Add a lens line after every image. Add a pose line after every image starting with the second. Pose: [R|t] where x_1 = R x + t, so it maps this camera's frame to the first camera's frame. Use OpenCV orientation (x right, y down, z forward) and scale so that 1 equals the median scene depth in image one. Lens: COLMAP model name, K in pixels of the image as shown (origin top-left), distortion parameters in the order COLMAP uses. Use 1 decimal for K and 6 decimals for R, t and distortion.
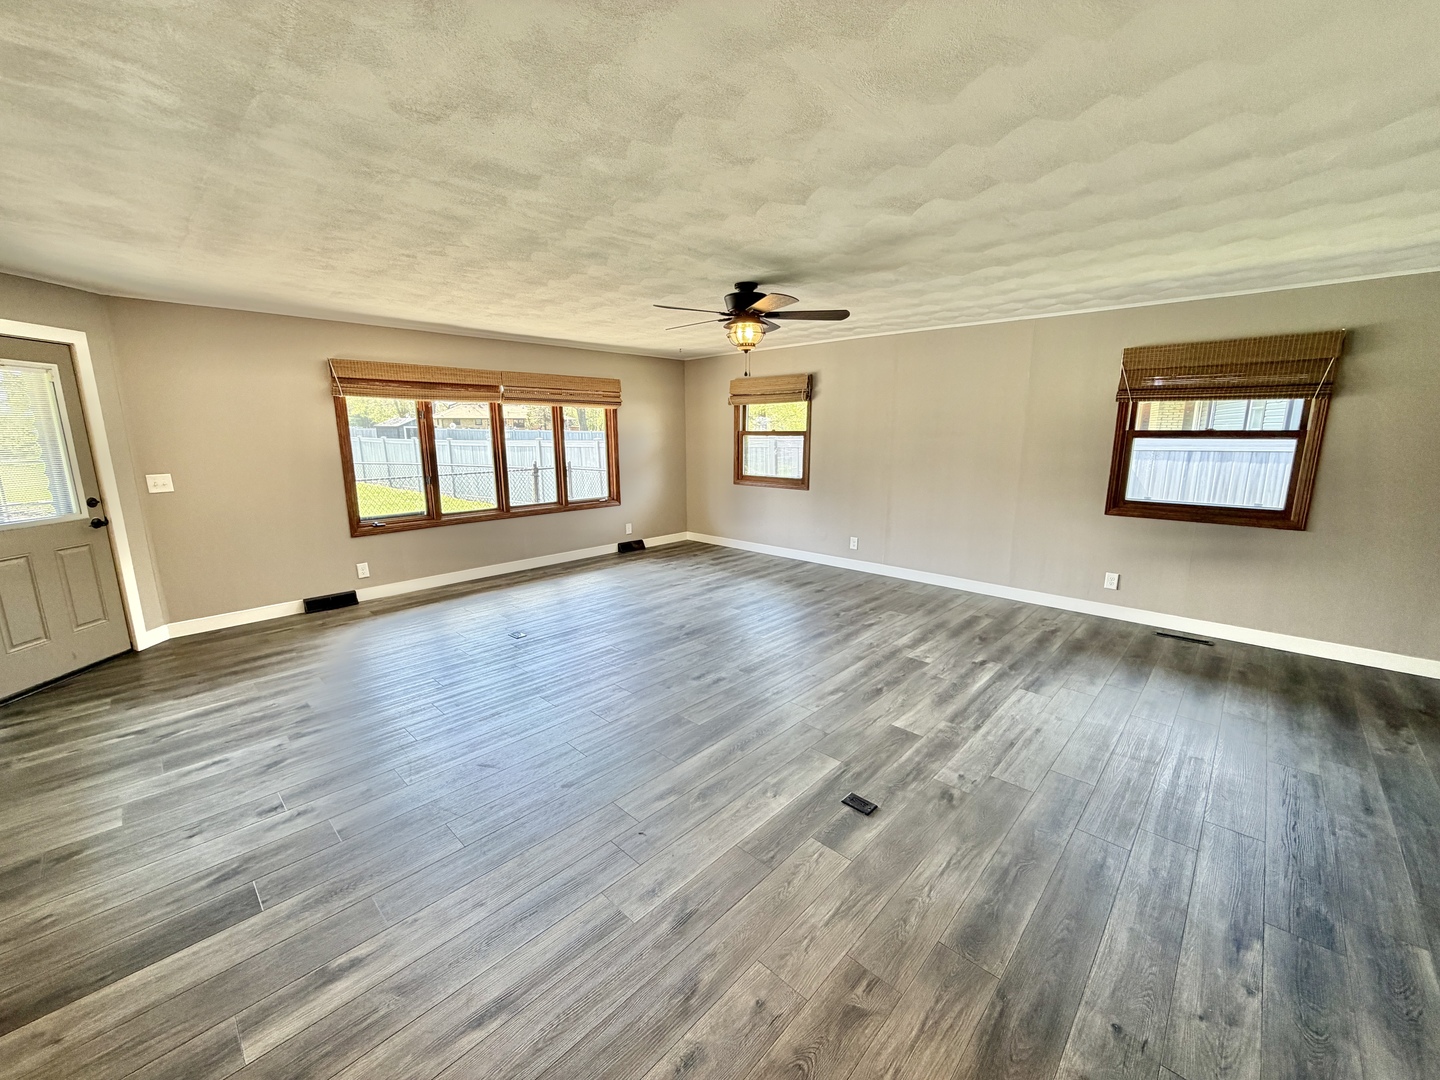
lens RADIAL K [[573.5, 0, 715.6], [0, 573.5, 540.8], [0, 0, 1]] dist [-0.001211, -0.000222]
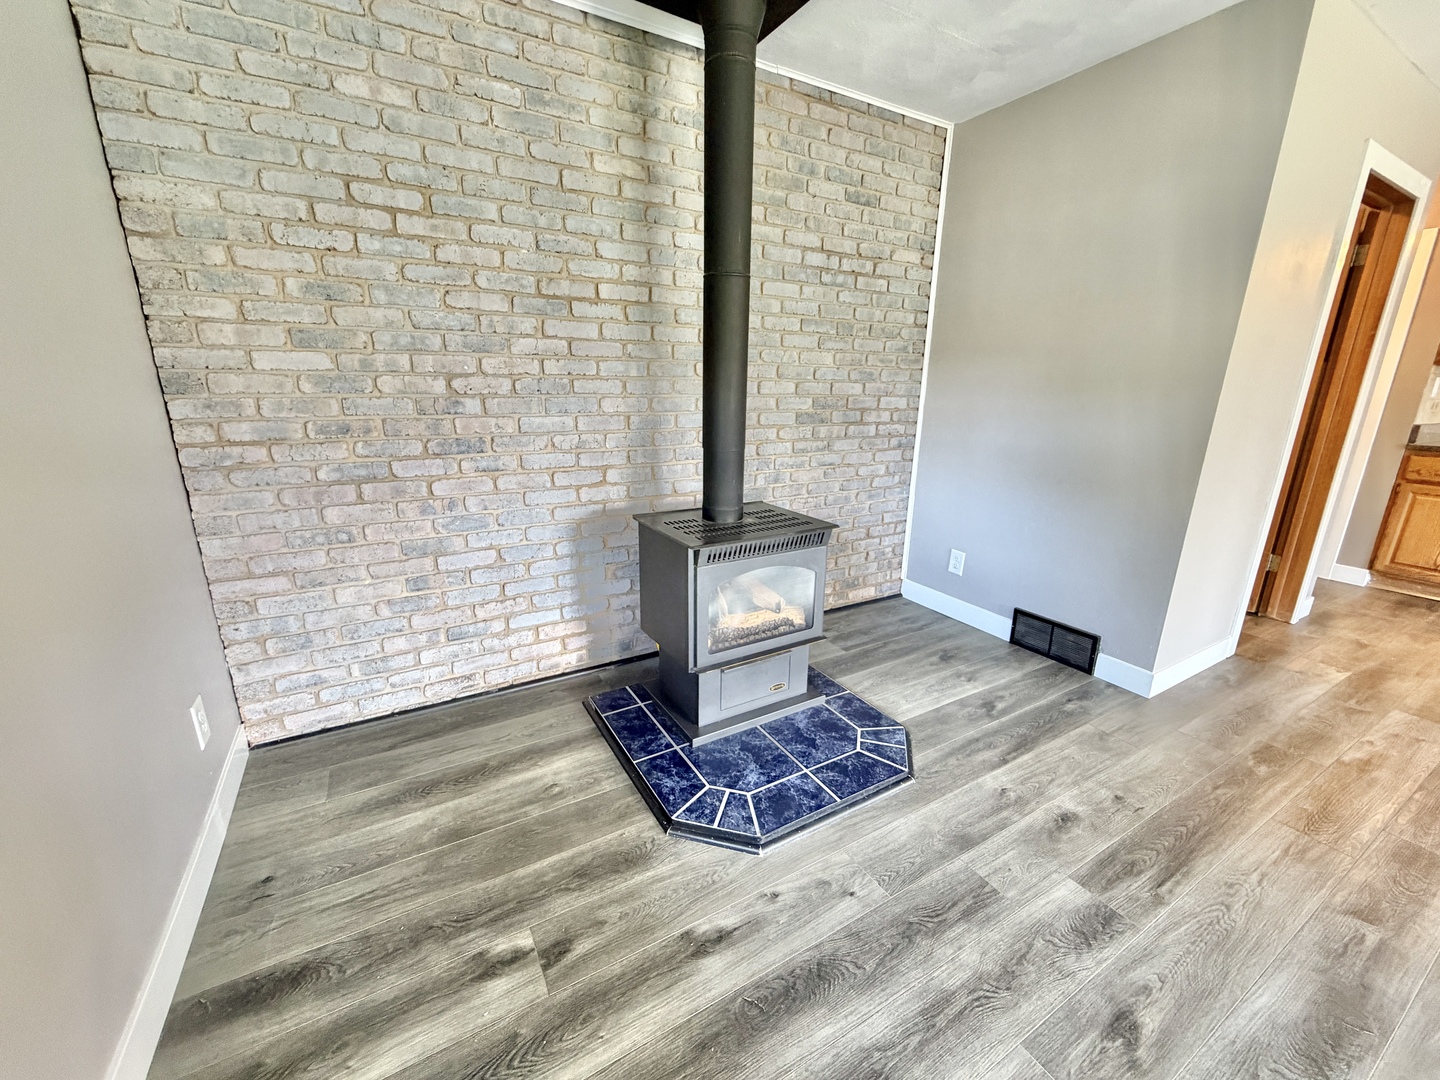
lens RADIAL K [[570.7, 0, 719.4], [0, 570.7, 538.9], [0, 0, 1]] dist [0.001007, -0.000309]
pose [[-0.959407, -0.077939, 0.271043, 0.842108], [0.049843, 0.899070, 0.434959, -0.110521], [-0.277587, 0.430812, -0.858689, 0.961524]]
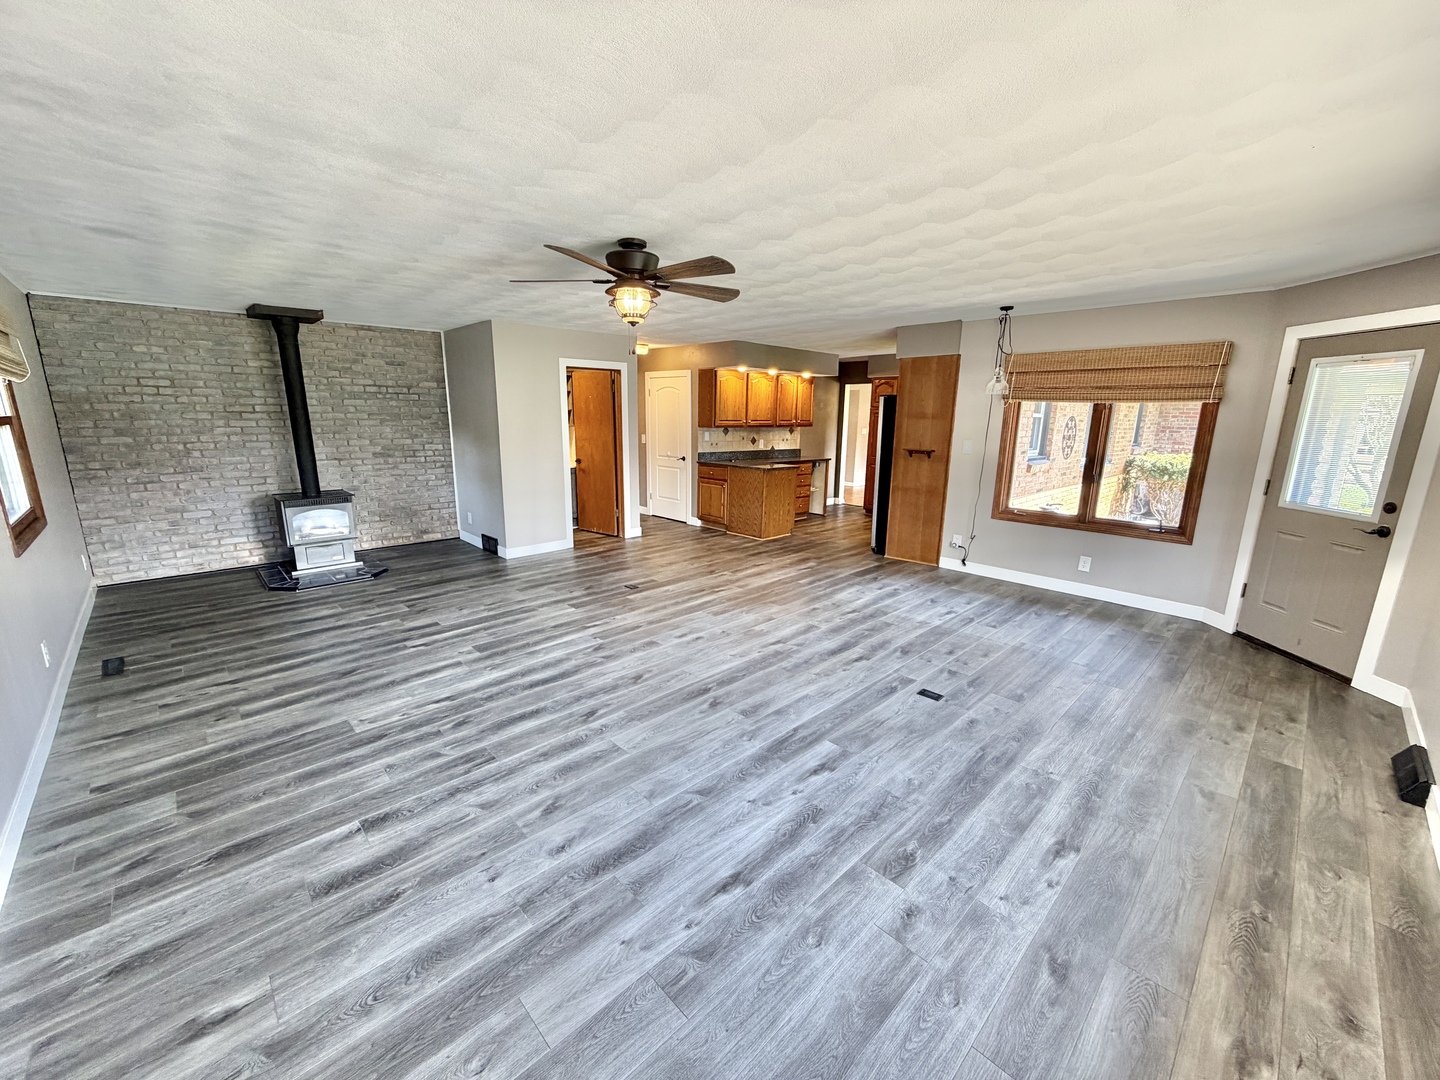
lens RADIAL K [[568.1, 0, 715.7], [0, 568.1, 538.9], [0, 0, 1]] dist [-0.000273, -0.000146]
pose [[-0.998834, -0.015860, 0.045587, -0.103551], [0.003798, 0.915722, 0.401793, -0.361203], [-0.048117, 0.401498, -0.914595, 1.794502]]
